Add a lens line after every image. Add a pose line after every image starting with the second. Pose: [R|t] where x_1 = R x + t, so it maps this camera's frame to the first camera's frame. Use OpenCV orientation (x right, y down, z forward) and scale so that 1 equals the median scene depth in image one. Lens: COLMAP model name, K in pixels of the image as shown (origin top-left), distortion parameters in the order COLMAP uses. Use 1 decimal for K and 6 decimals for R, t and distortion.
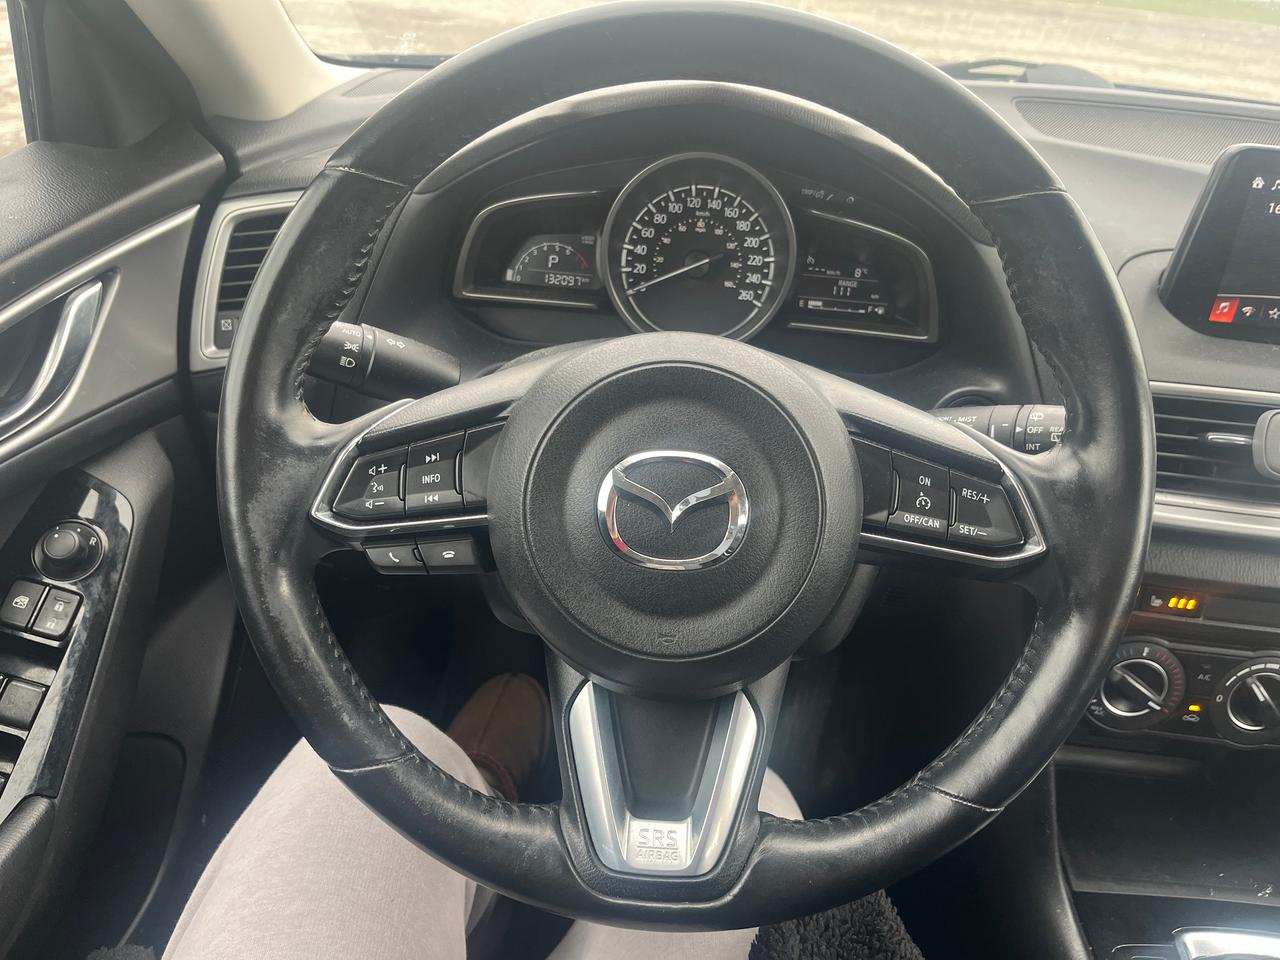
lens RADIAL K [[976.9, 0, 630.3], [0, 976.9, 483.6], [0, 0, 1]] dist [0.043147, -0.073948]
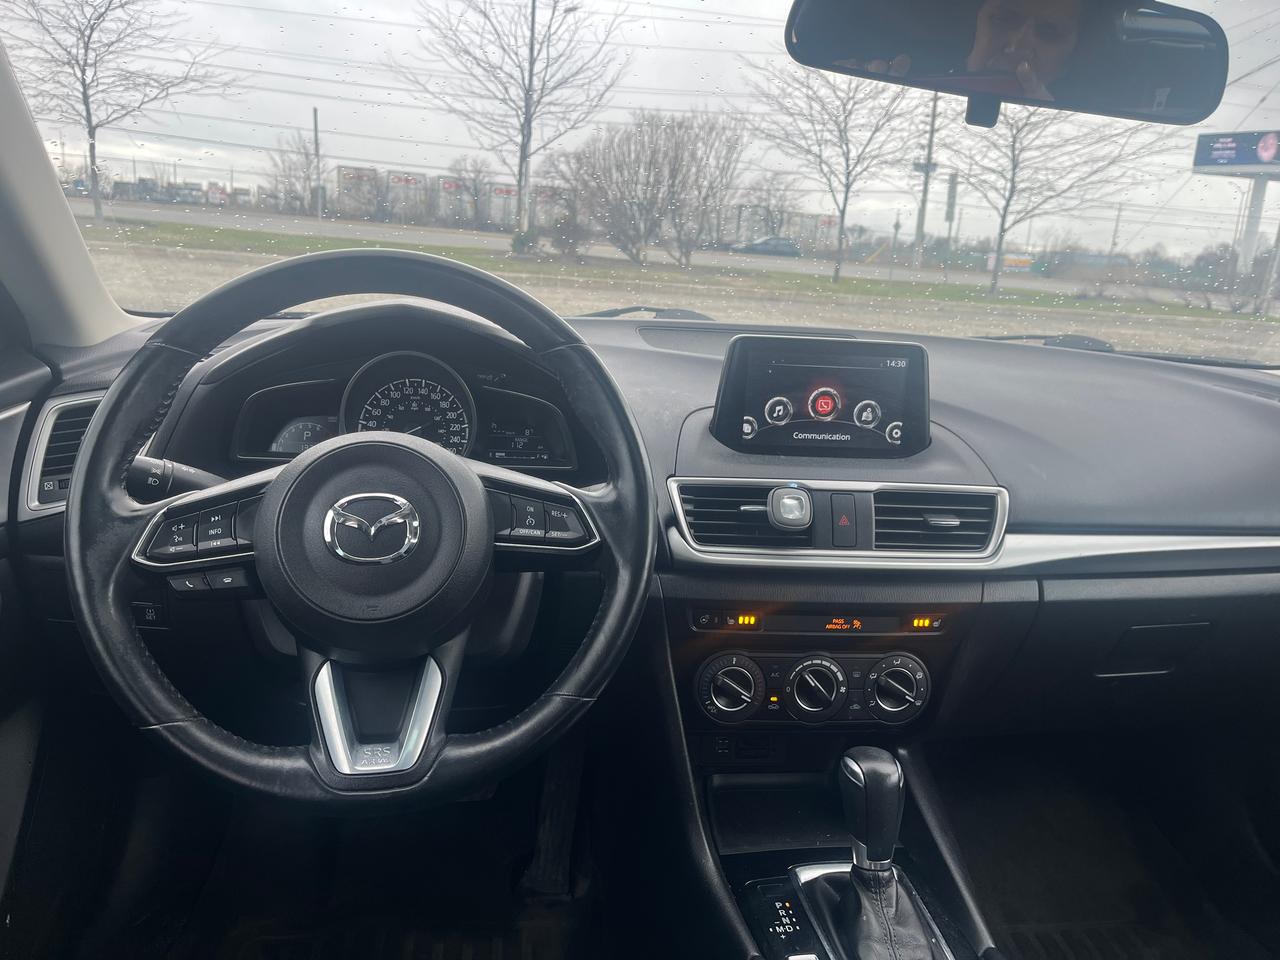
lens RADIAL K [[976.9, 0, 637.4], [0, 976.9, 480.9], [0, 0, 1]] dist [0.043147, -0.073948]
pose [[0.974191, -0.056214, 0.218614, 0.070652], [0.112132, 0.961062, -0.252560, 0.242494], [-0.195904, 0.270555, 0.942561, -0.388416]]
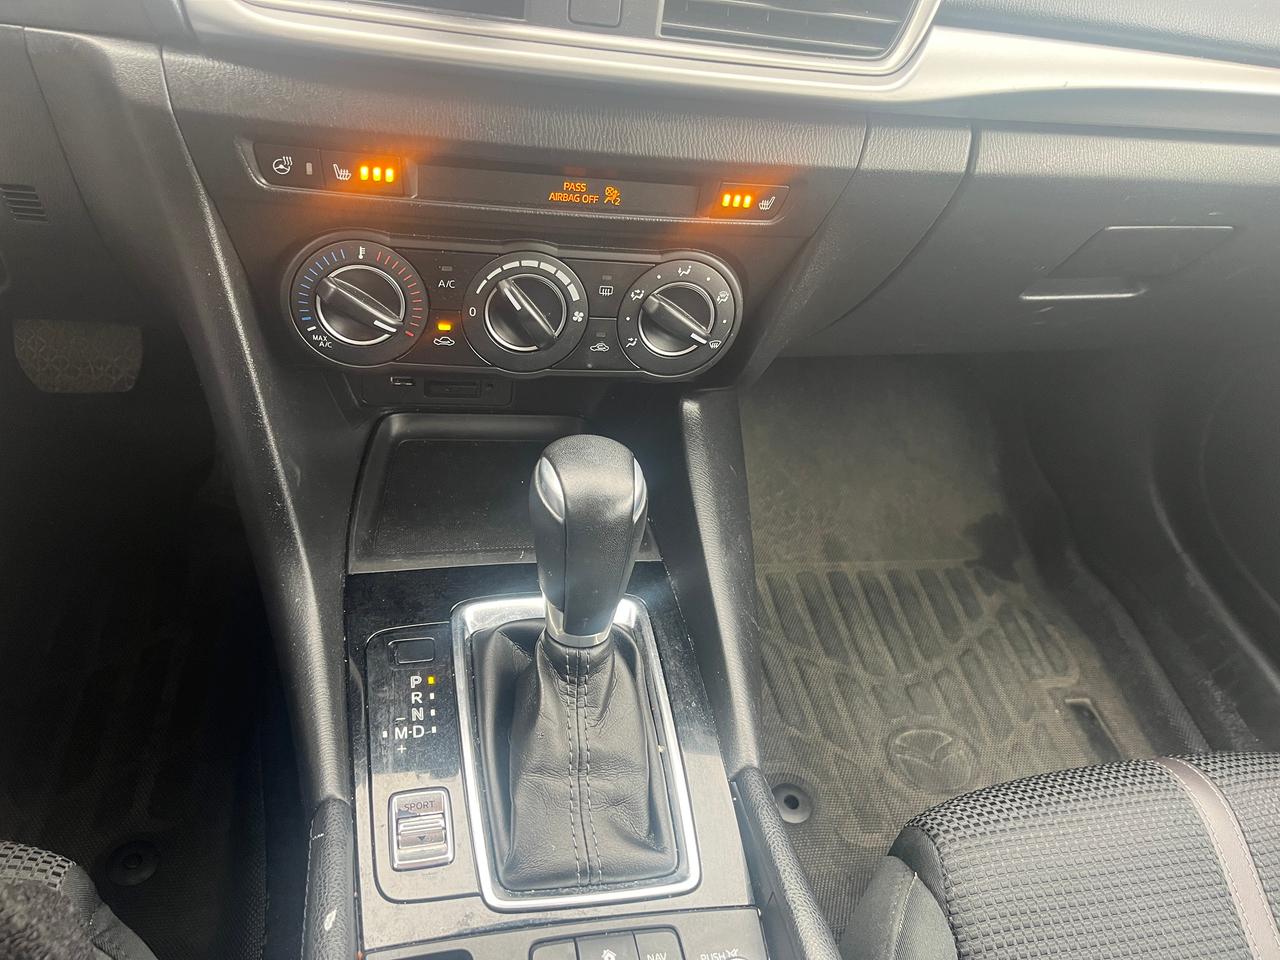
lens RADIAL K [[976.9, 0, 636.2], [0, 976.9, 478.8], [0, 0, 1]] dist [0.043147, -0.073948]
pose [[0.955699, -0.113870, 0.271427, 0.457876], [0.048386, 0.970371, 0.236725, 0.156184], [-0.290341, -0.213105, 0.932892, 0.193002]]
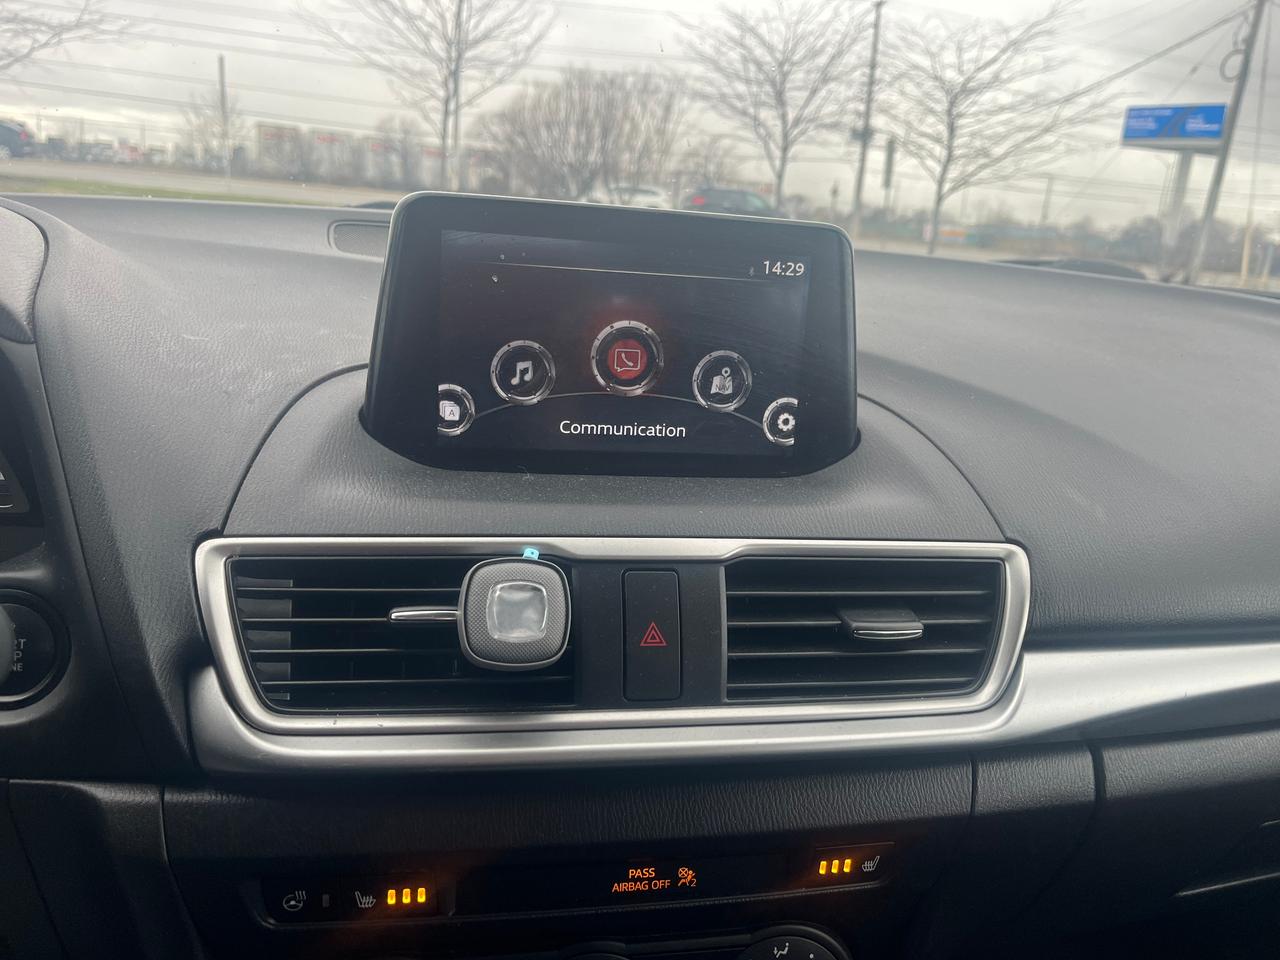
lens RADIAL K [[976.9, 0, 645.6], [0, 976.9, 487.5], [0, 0, 1]] dist [0.043147, -0.073948]
pose [[0.956580, -0.072108, 0.282410, 0.481993], [0.134688, 0.968618, -0.208898, 0.021608], [-0.258484, 0.237865, 0.936273, 0.295269]]
